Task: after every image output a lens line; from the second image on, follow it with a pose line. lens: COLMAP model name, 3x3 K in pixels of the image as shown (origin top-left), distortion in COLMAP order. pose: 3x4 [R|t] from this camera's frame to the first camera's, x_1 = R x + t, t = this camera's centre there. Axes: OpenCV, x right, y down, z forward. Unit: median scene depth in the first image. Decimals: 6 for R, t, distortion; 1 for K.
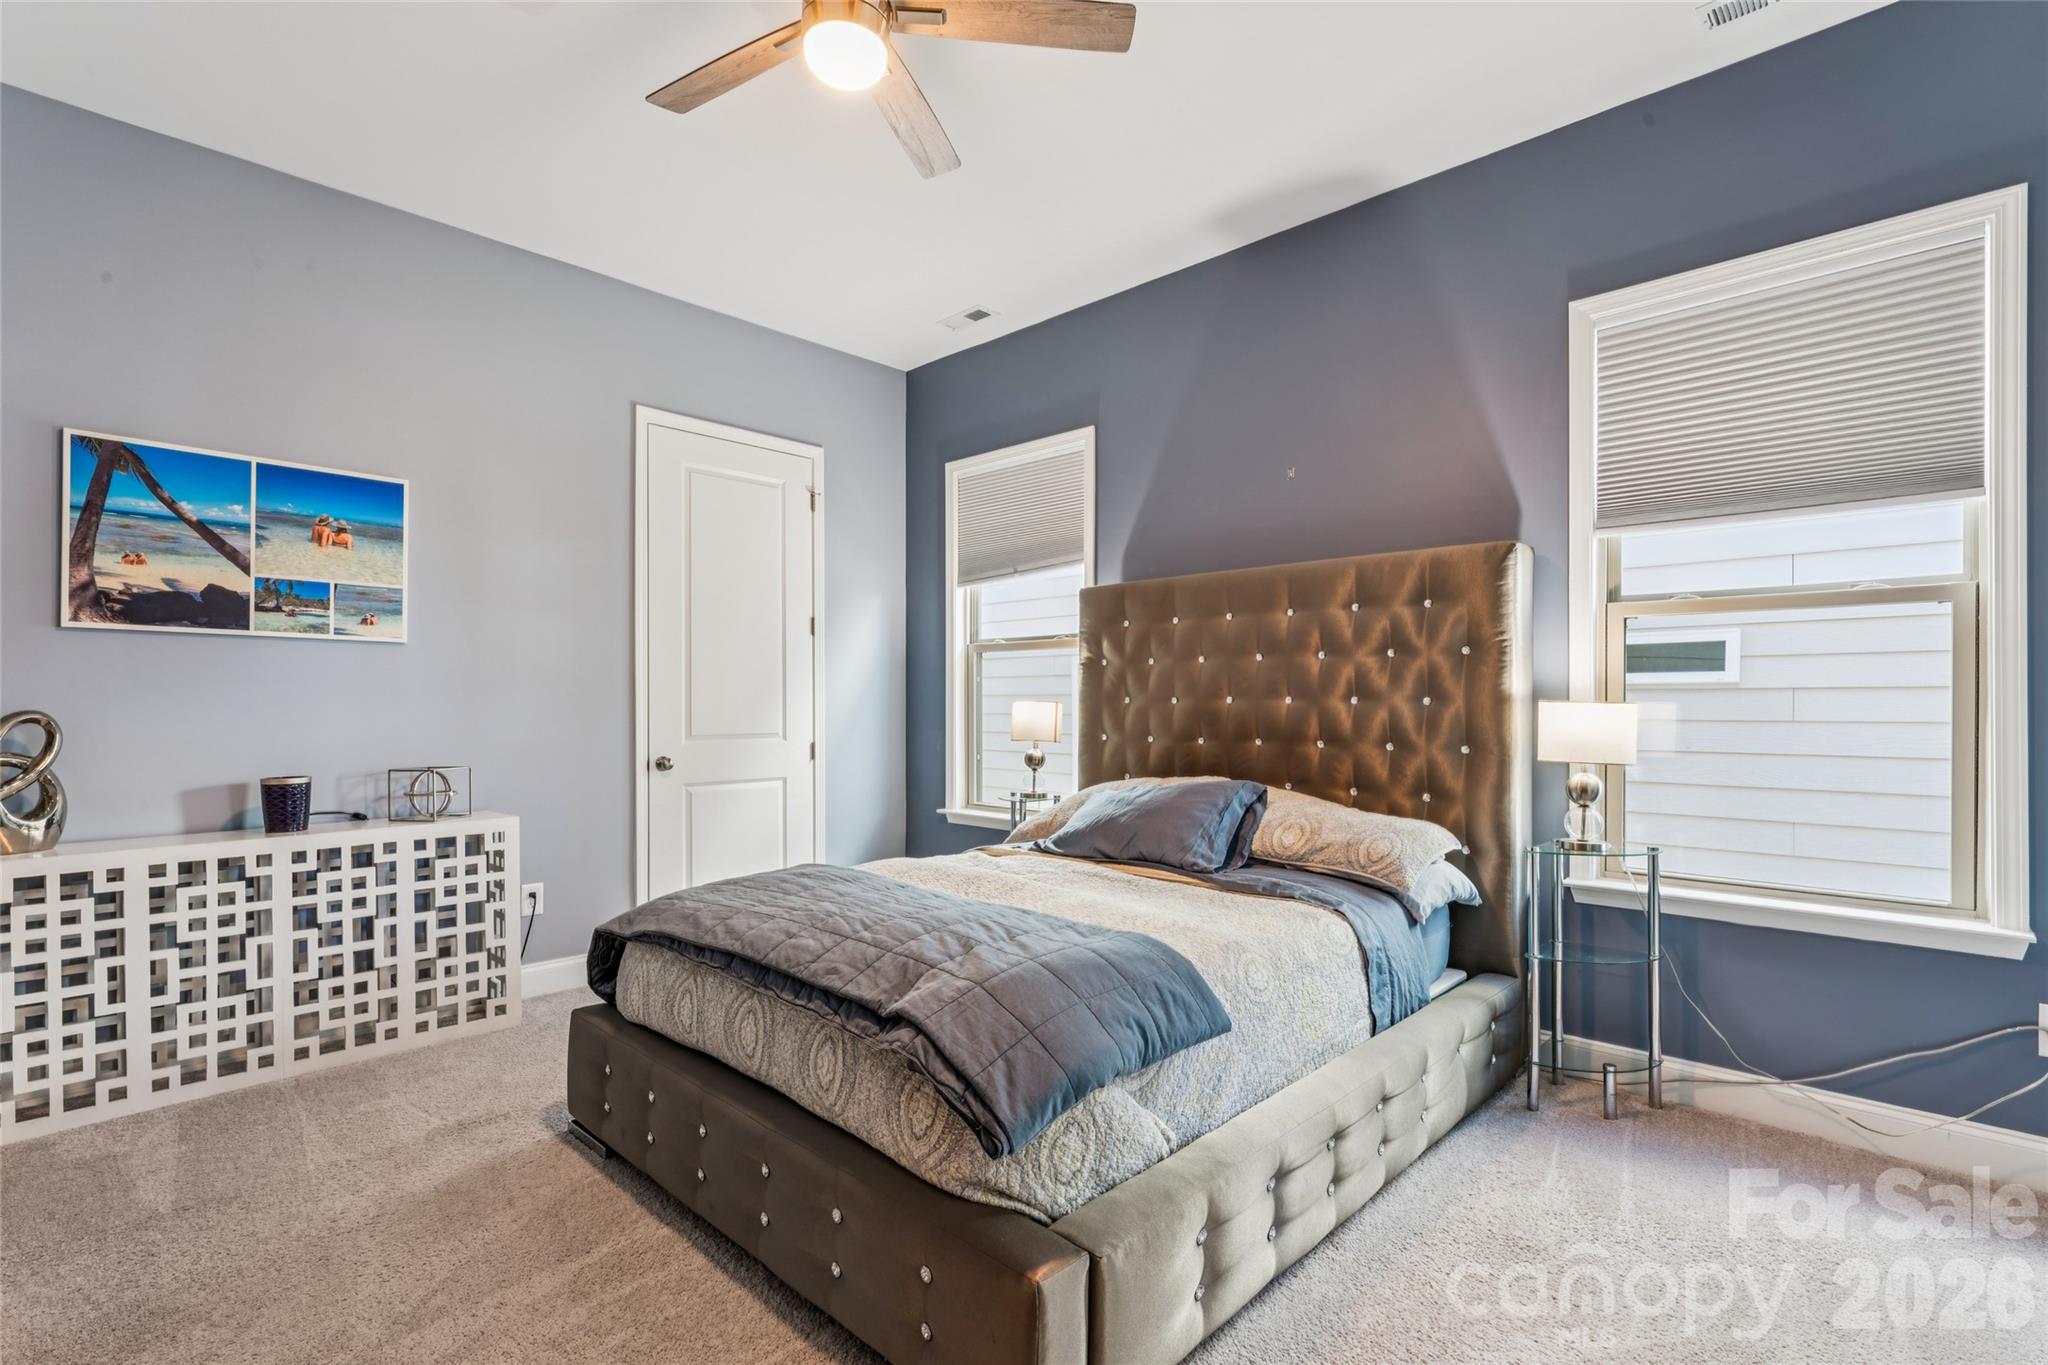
lens RADIAL K [[962.1, 0, 1027.2], [0, 962.1, 700.6], [0, 0, 1]] dist [0.001266, -0.000284]
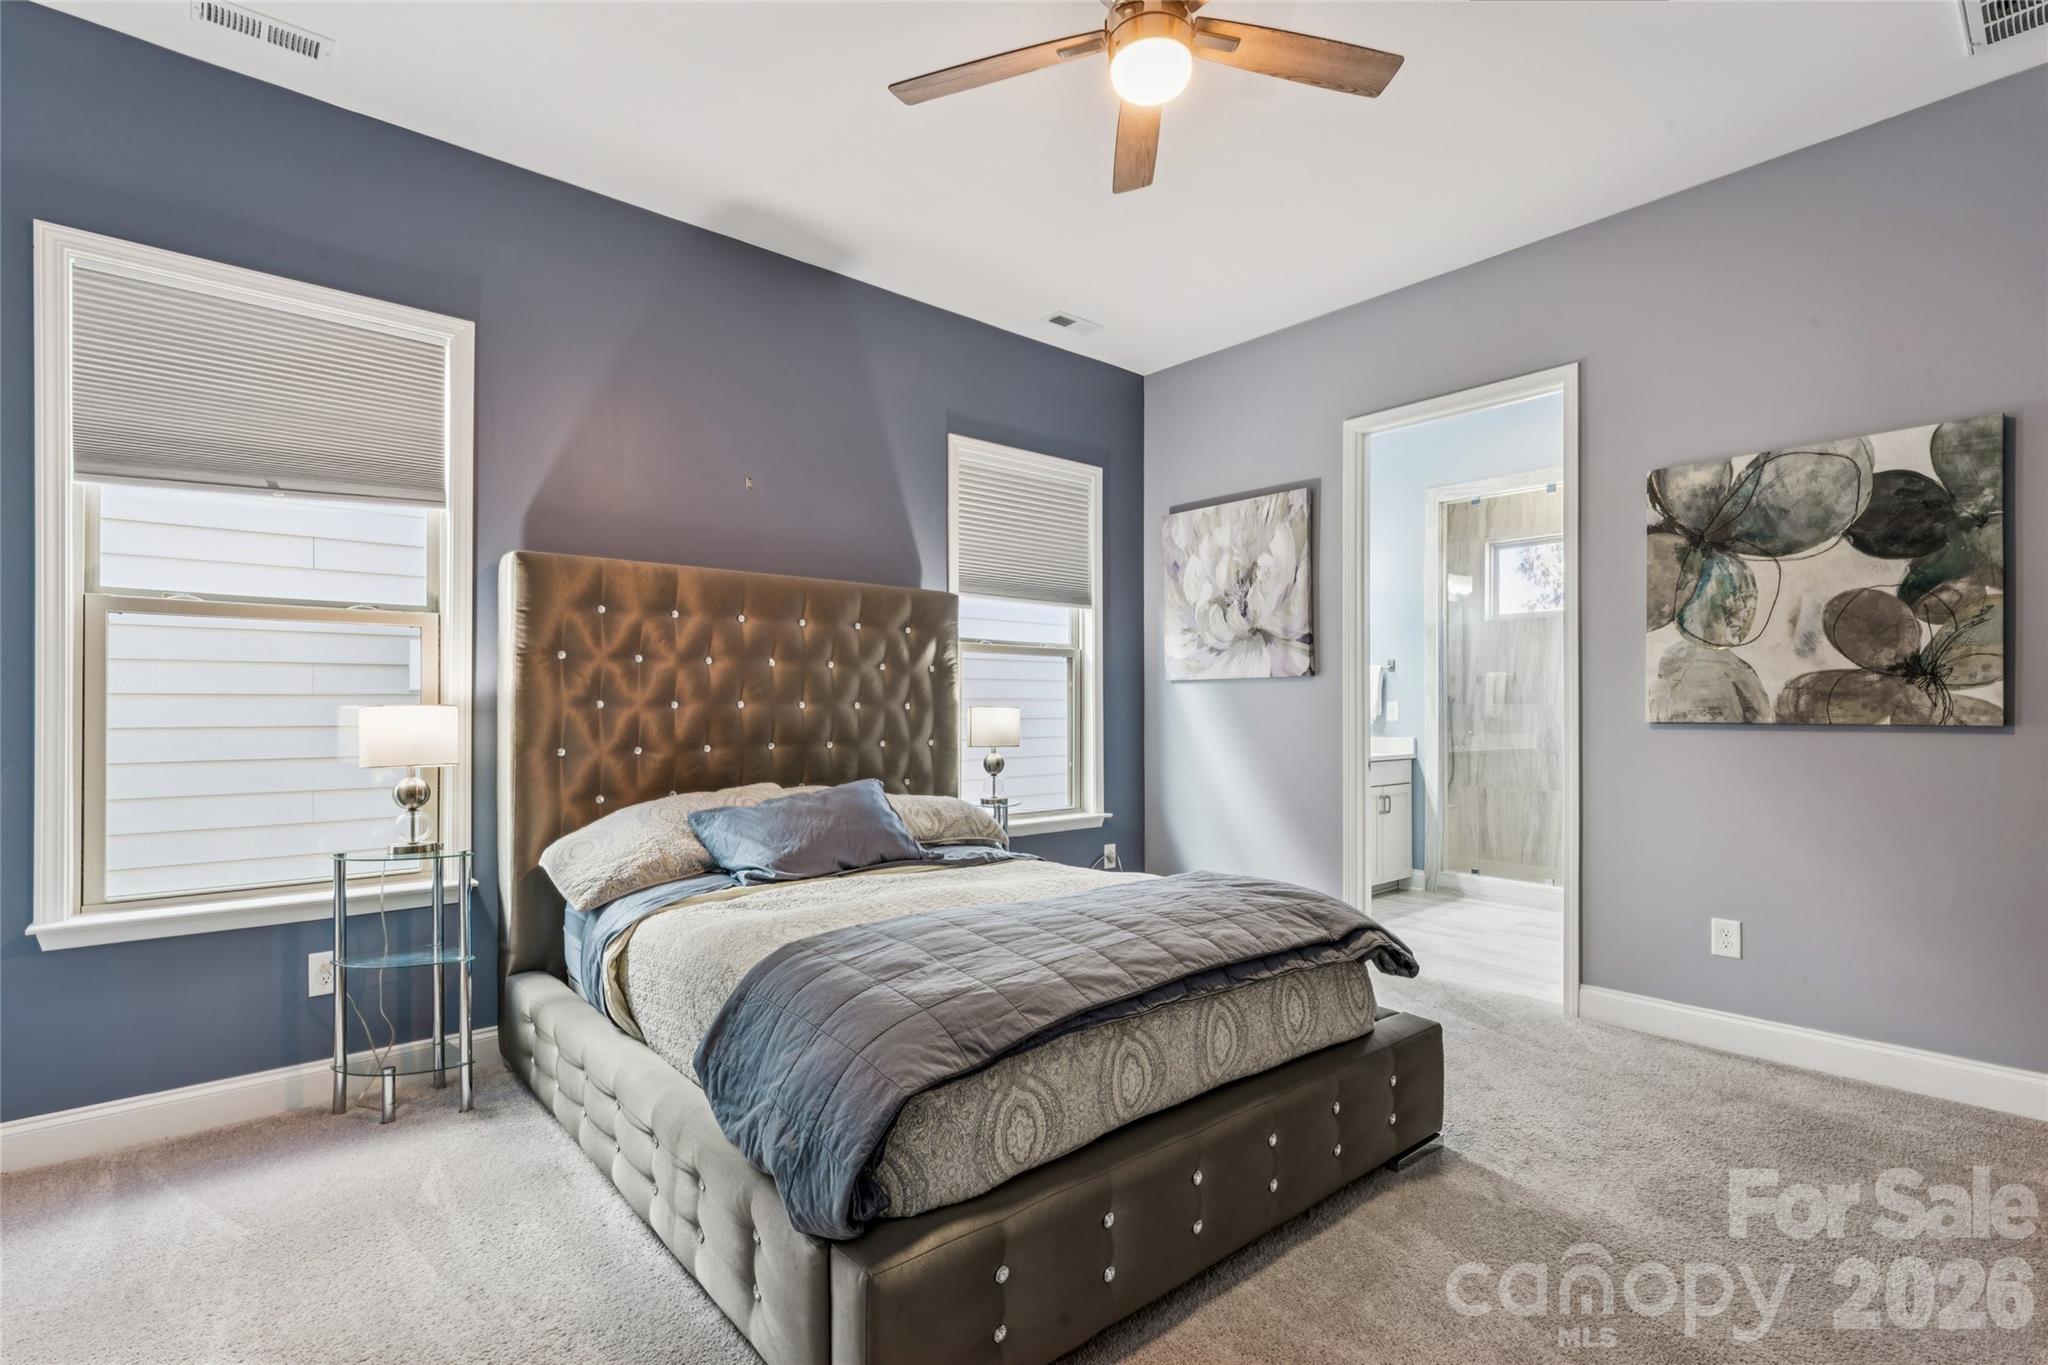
lens RADIAL K [[962.1, 0, 1027.2], [0, 962.1, 700.6], [0, 0, 1]] dist [0.001266, -0.000284]
pose [[0.095446, 0.003852, 0.995427, -0.792274], [-0.005995, 0.999977, -0.003295, -0.003890], [-0.995417, -0.005653, 0.095467, 0.670591]]
